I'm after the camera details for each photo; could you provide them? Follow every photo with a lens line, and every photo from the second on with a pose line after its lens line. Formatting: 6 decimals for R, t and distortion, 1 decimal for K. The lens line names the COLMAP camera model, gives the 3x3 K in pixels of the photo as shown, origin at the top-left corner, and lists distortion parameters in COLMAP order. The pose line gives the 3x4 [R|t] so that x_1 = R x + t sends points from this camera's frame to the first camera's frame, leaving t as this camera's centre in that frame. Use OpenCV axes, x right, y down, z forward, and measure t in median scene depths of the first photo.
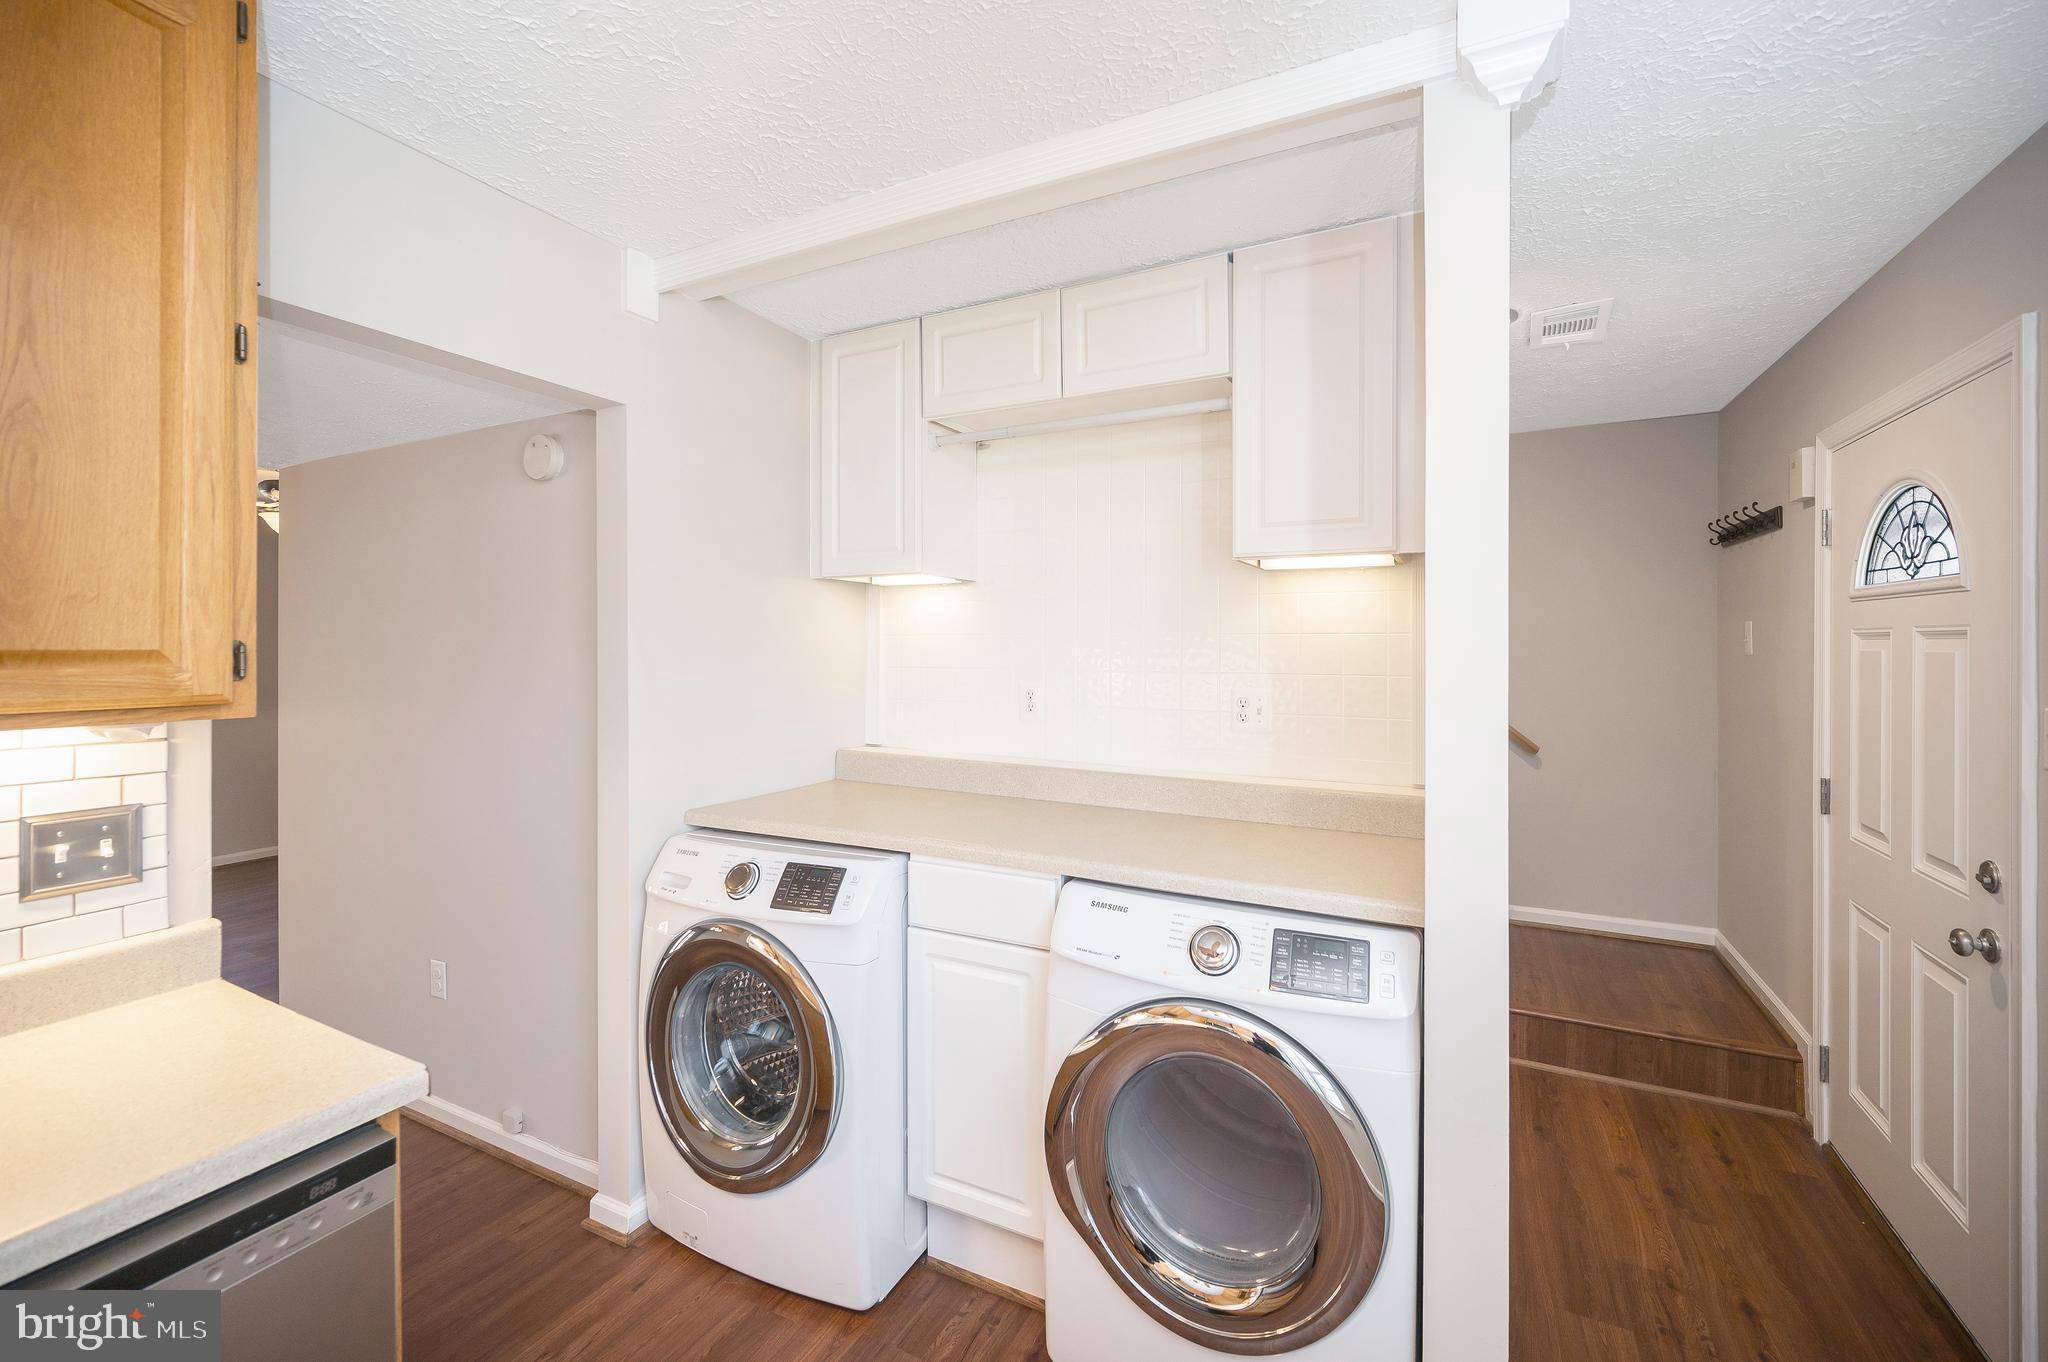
lens RADIAL K [[854.1, 0, 1043.2], [0, 854.1, 657.1], [0, 0, 1]] dist [-0.003621, 0.000110]
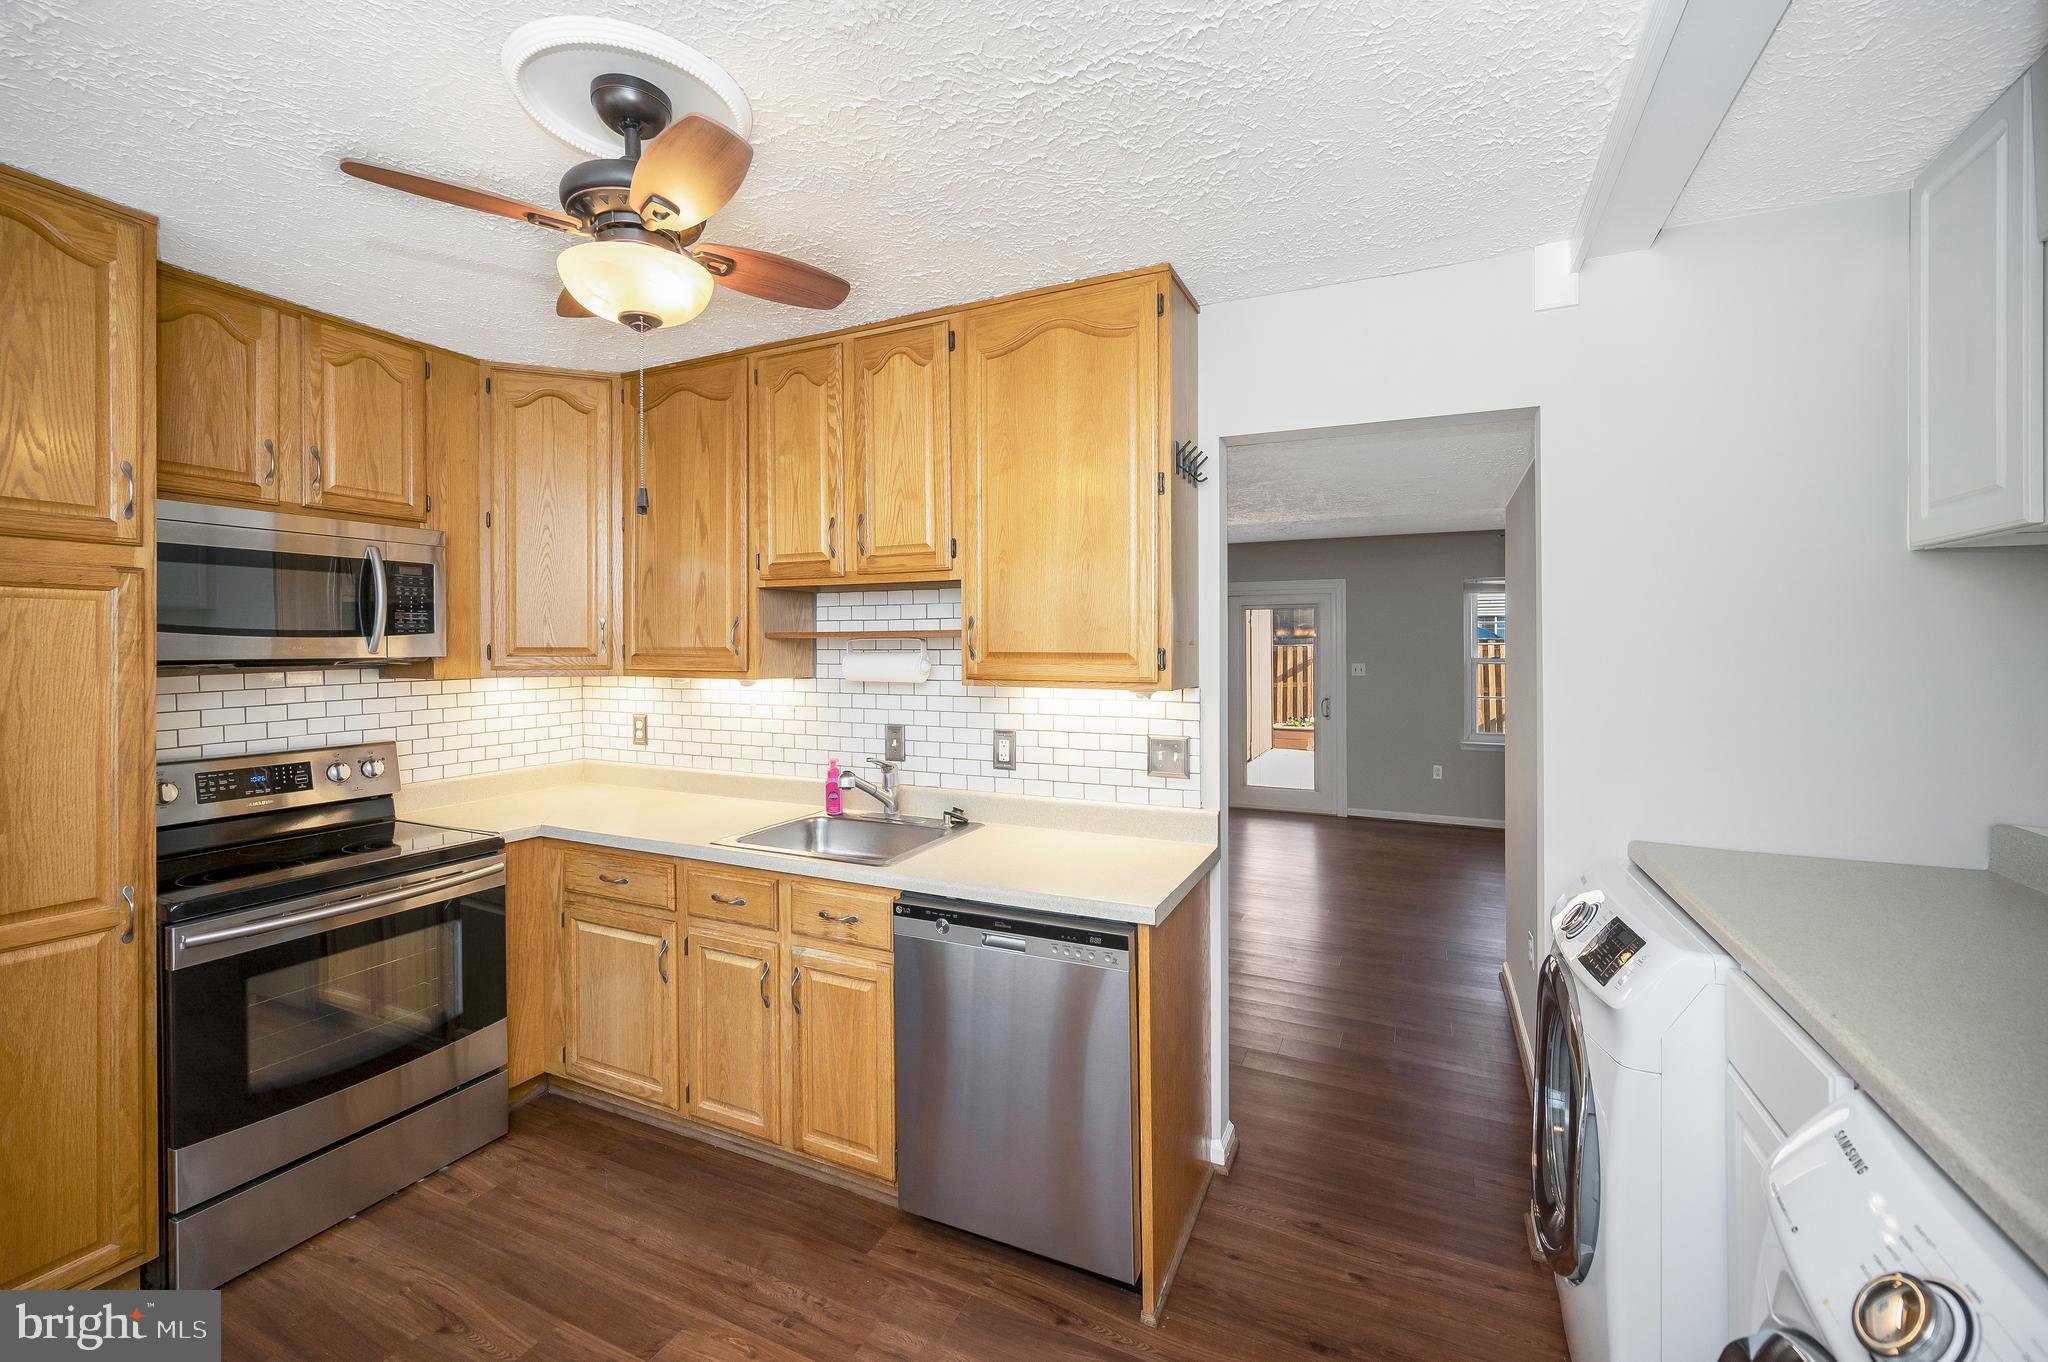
lens RADIAL K [[834.7, 0, 1024.6], [0, 834.7, 650.8], [0, 0, 1]] dist [-0.003130, -0.000478]
pose [[0.024905, 0.002336, -0.999687, 0.482809], [-0.016516, 0.999862, 0.001925, -0.007505], [0.999553, 0.016463, 0.024941, 0.387455]]
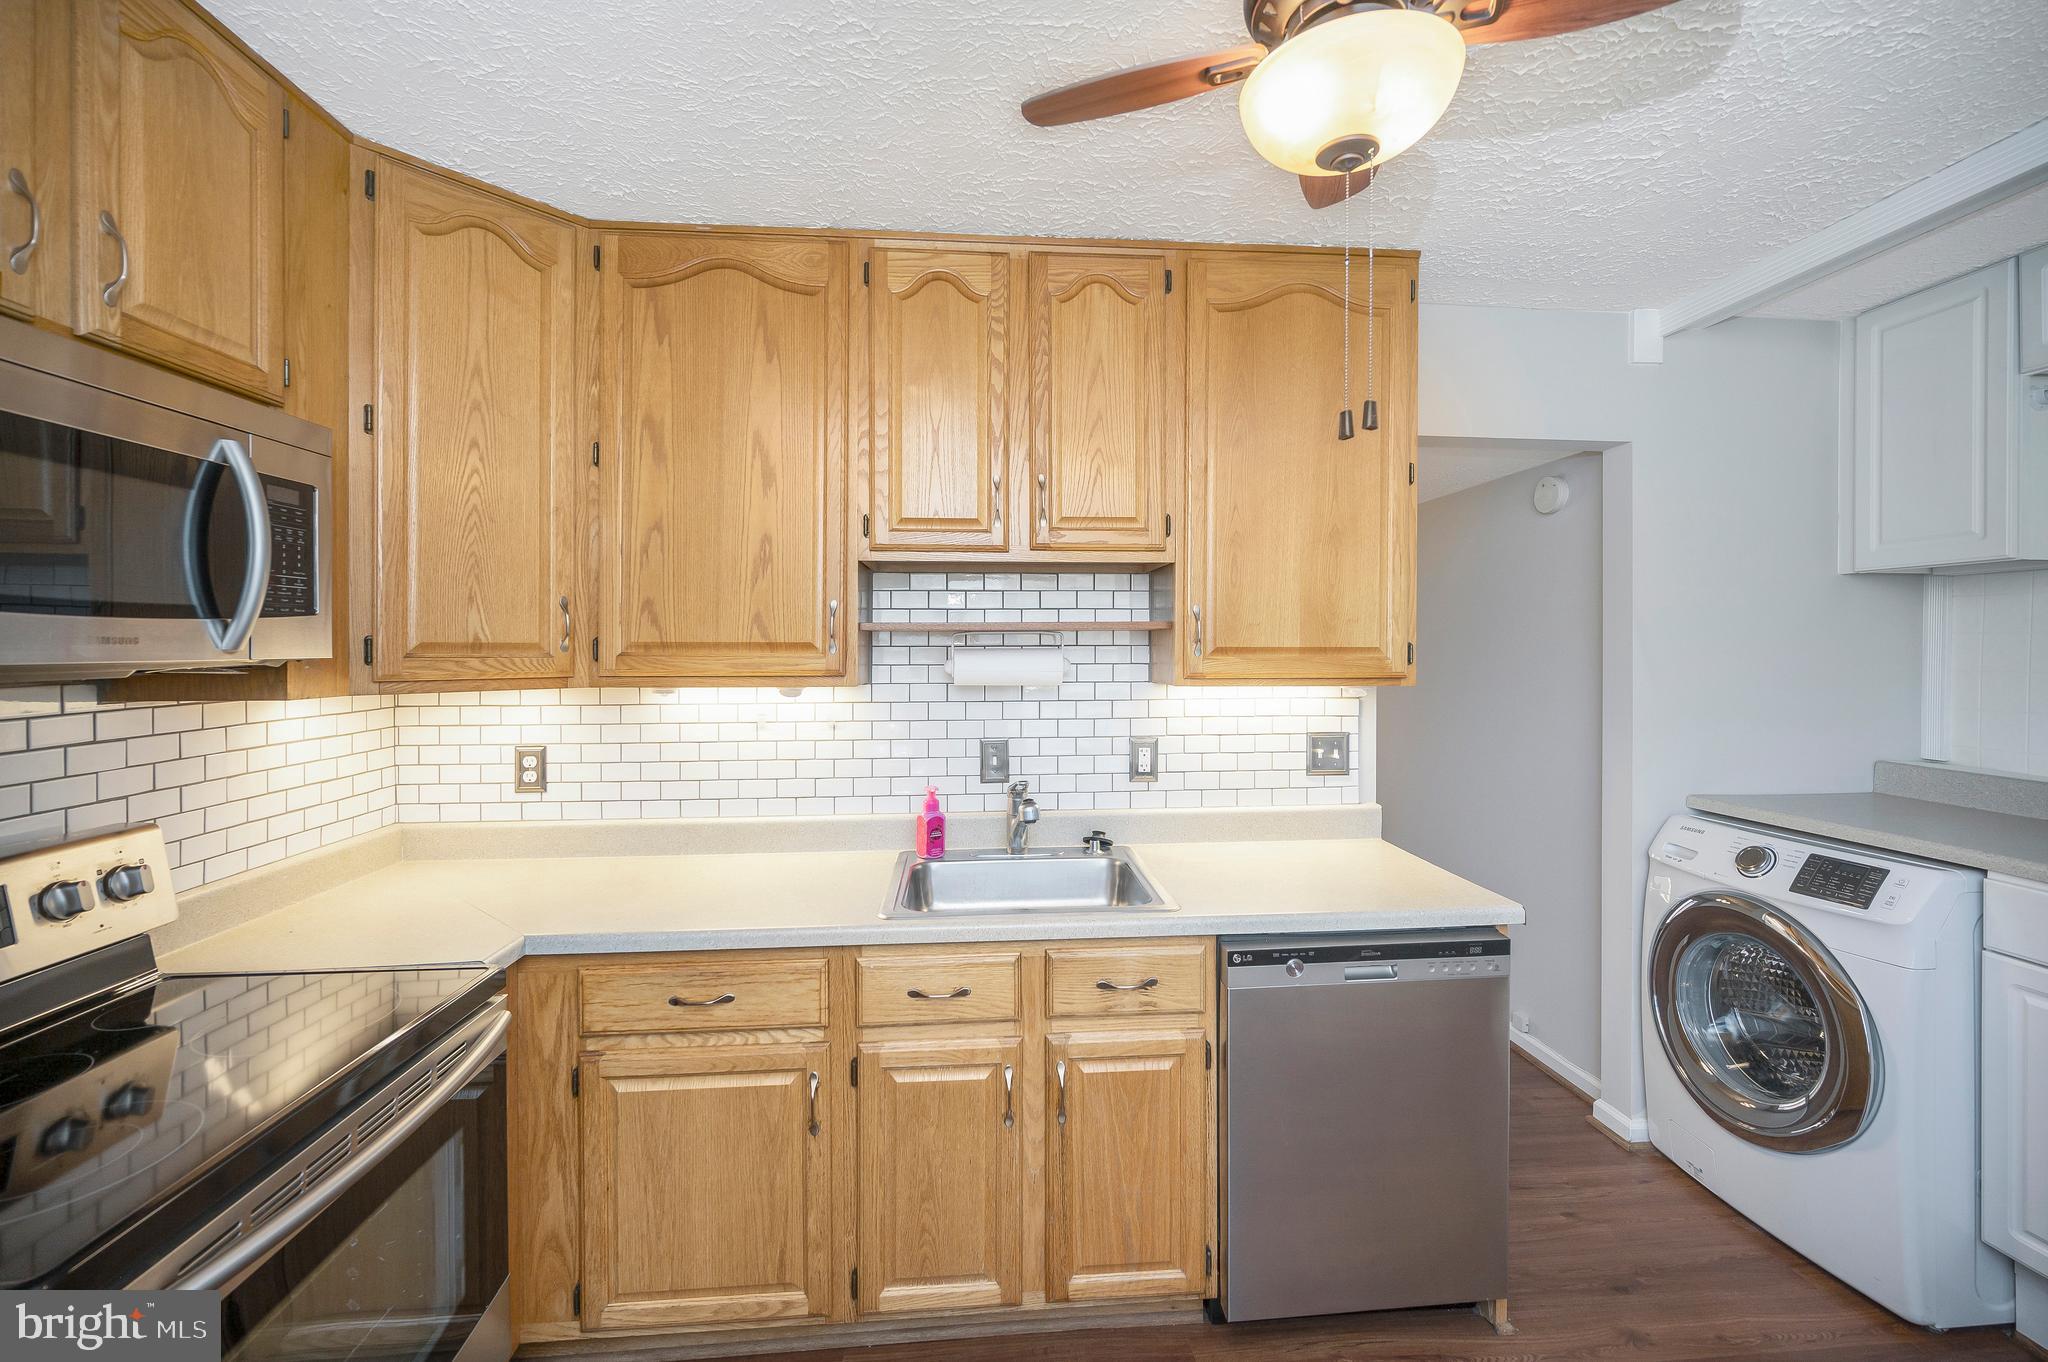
lens RADIAL K [[838.3, 0, 1028.1], [0, 838.3, 656.0], [0, 0, 1]] dist [0.000457, -0.000077]
pose [[0.516793, 0.003859, -0.856102, 0.080707], [-0.010362, 0.999945, -0.001747, 0.012110], [0.856048, 0.009774, 0.516804, -0.342784]]
